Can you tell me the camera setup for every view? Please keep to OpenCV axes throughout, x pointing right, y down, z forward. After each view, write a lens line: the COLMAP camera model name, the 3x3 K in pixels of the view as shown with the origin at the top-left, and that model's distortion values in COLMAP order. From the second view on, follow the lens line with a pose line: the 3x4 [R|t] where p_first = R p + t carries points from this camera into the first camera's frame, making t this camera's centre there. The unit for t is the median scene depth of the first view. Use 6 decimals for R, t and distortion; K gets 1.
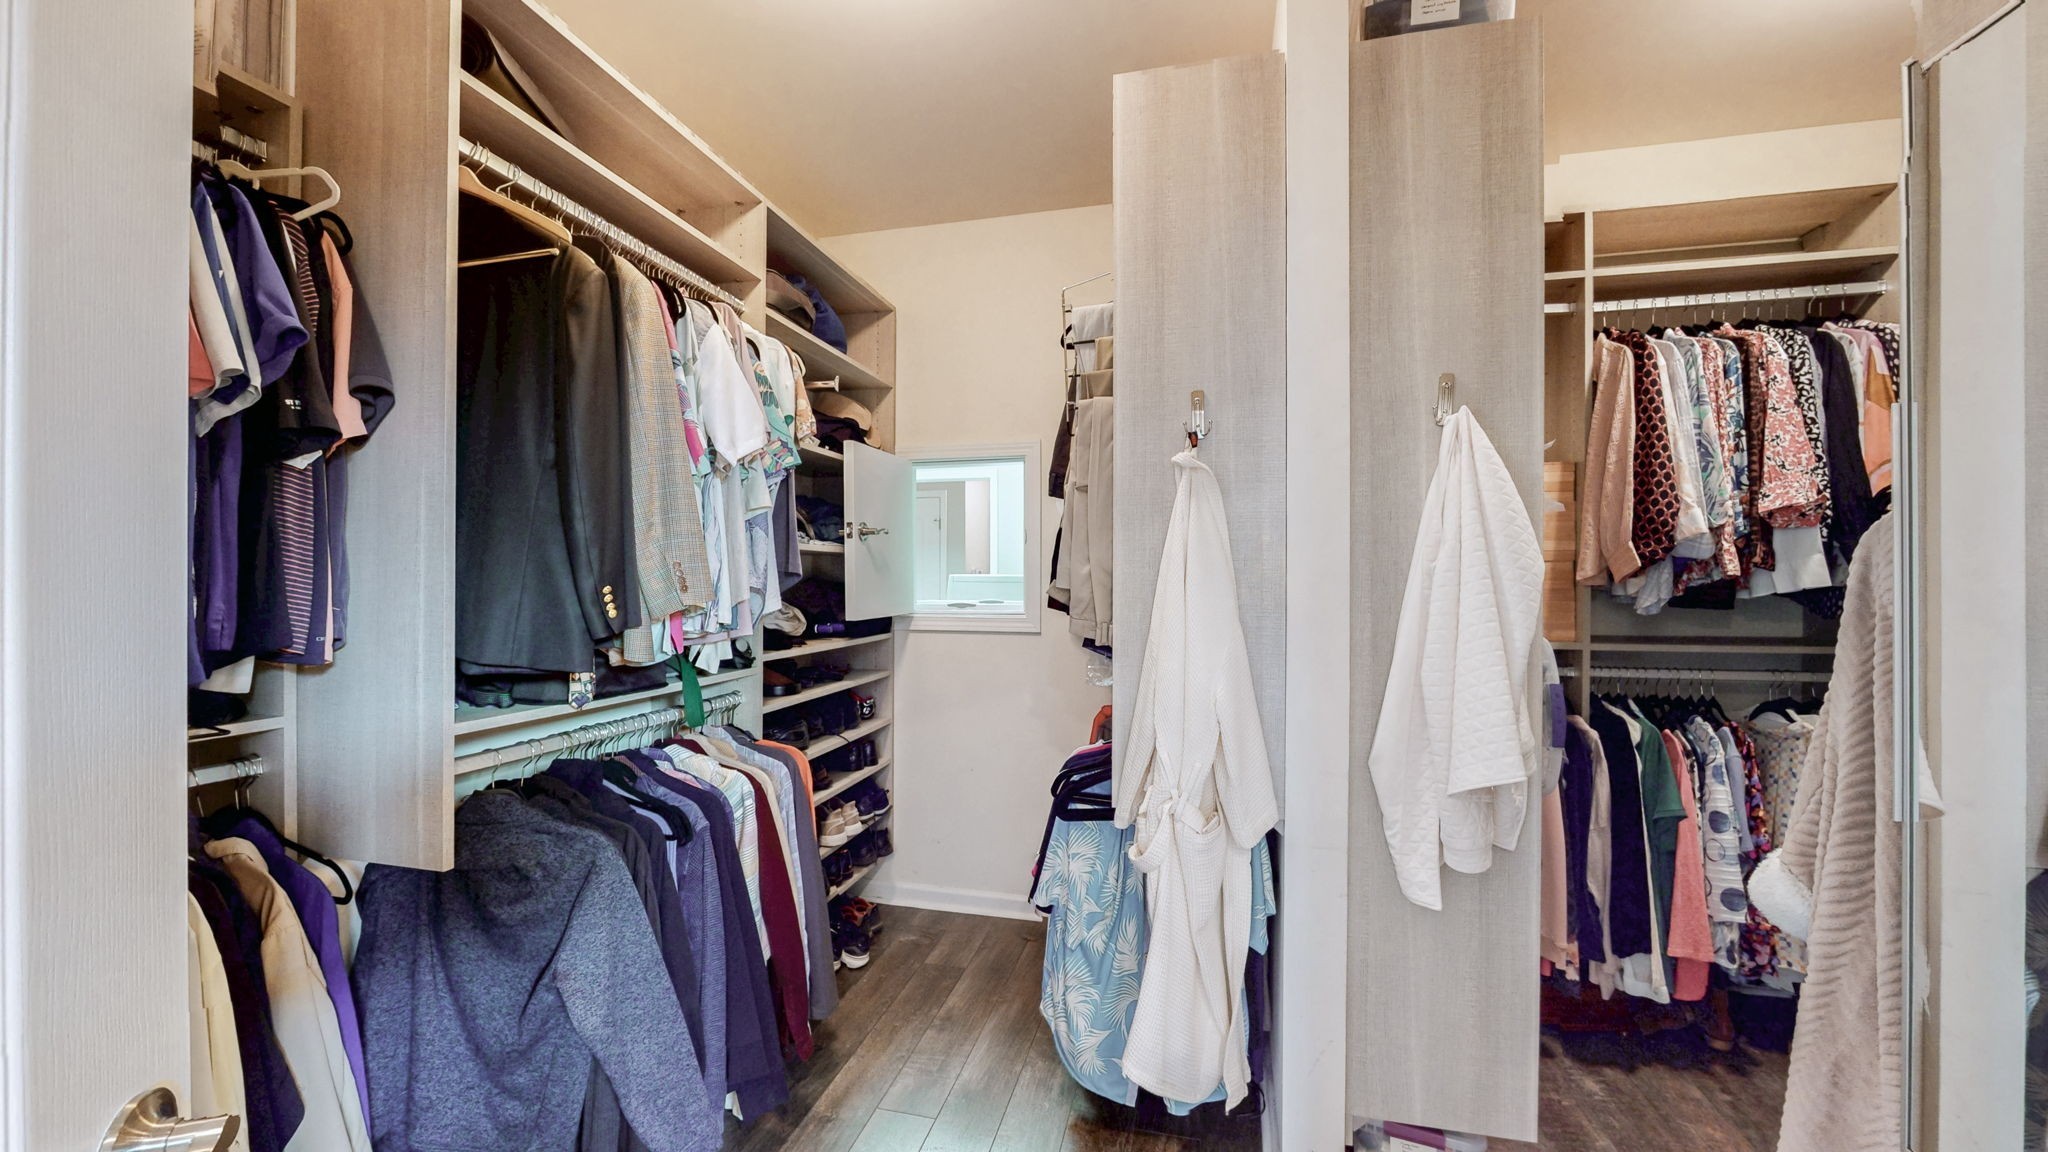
lens RADIAL K [[792.5, 0, 1020.6], [0, 792.5, 580.4], [0, 0, 1]] dist [-0.003216, -0.000093]
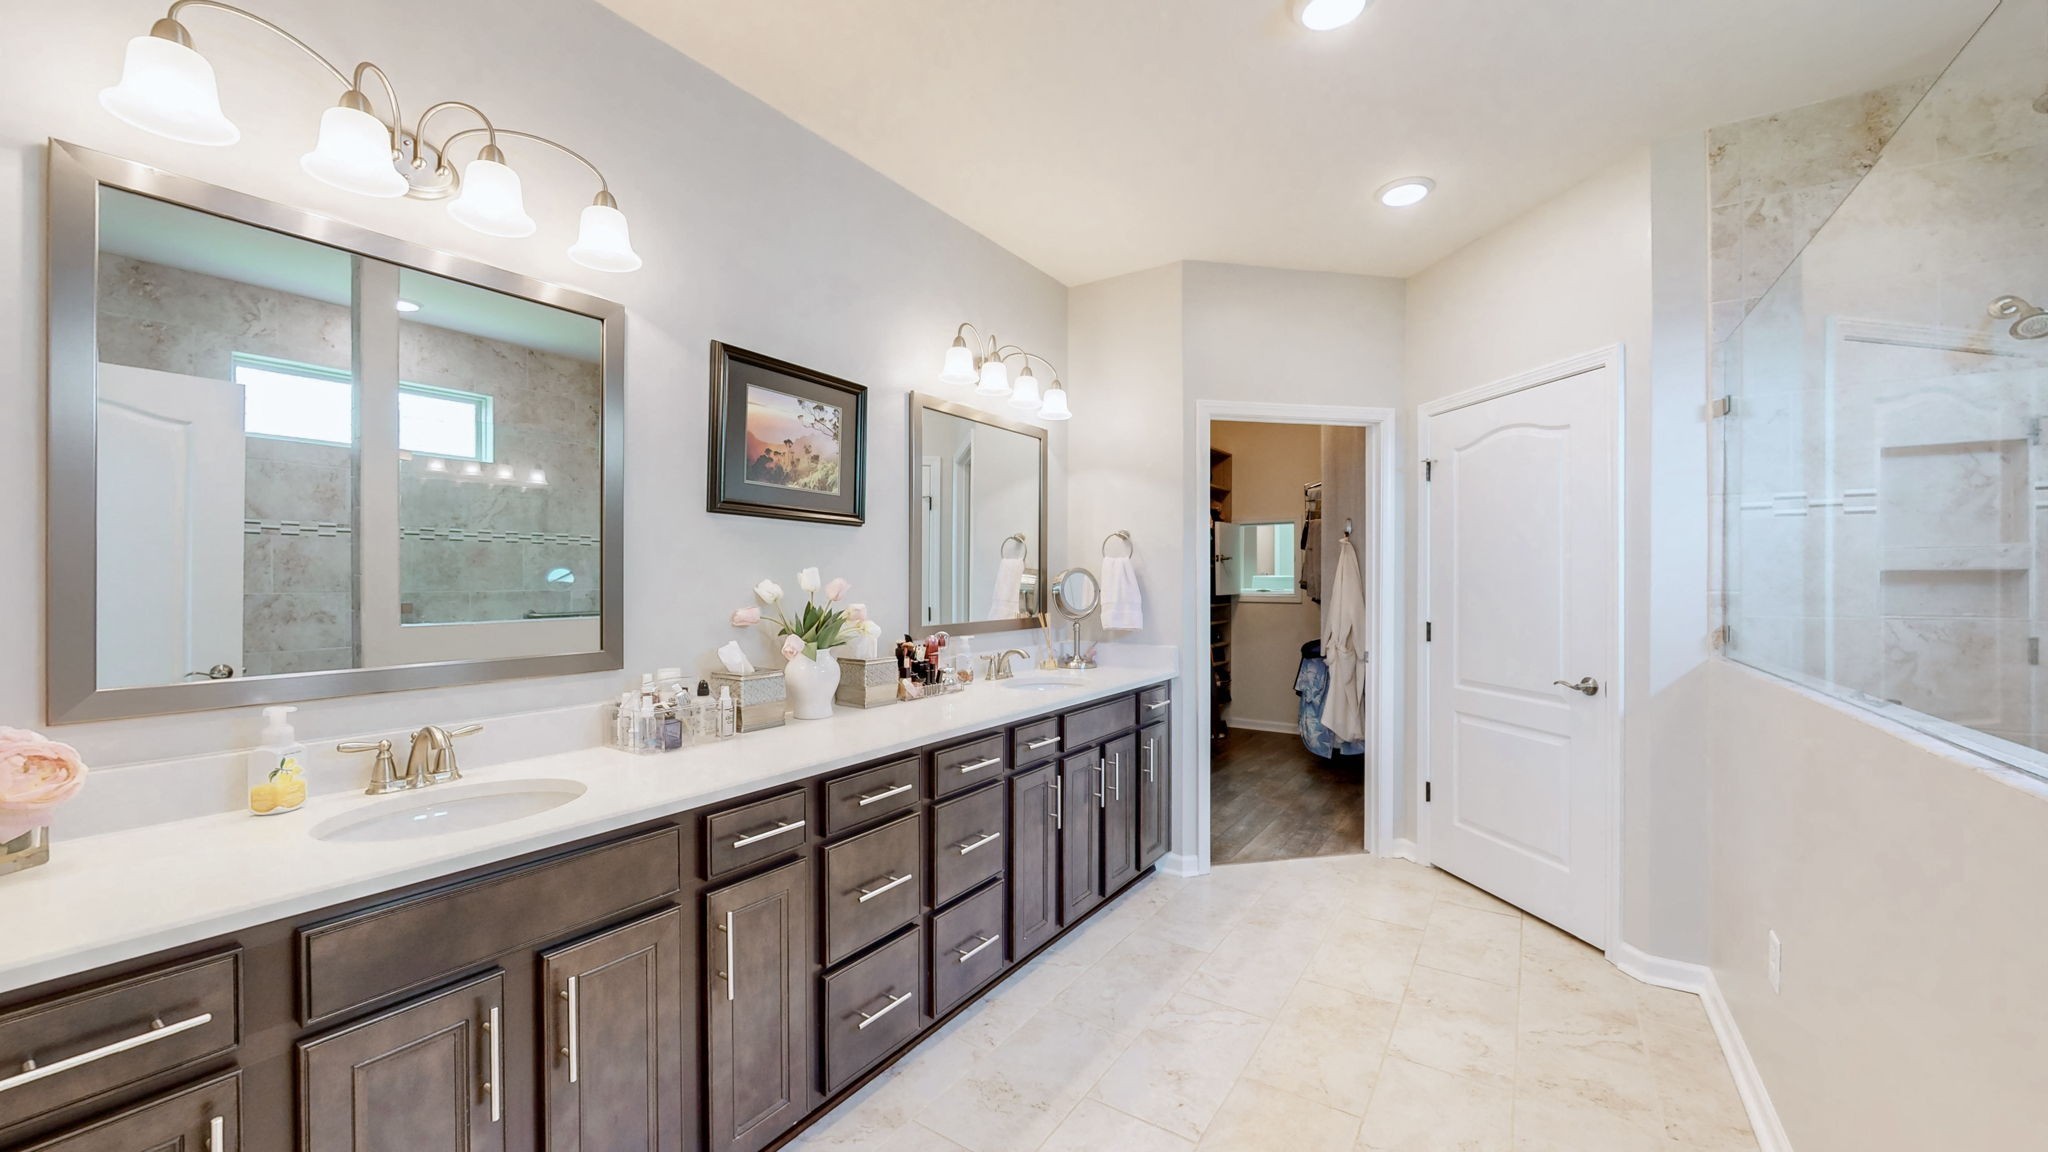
lens RADIAL K [[792.5, 0, 1031.2], [0, 792.5, 584.1], [0, 0, 1]] dist [-0.003216, -0.000093]
pose [[0.948102, 0.002210, -0.317959, 0.024721], [-0.000270, 0.999981, 0.006144, 0.002039], [0.317967, -0.005739, 0.948085, -2.119940]]
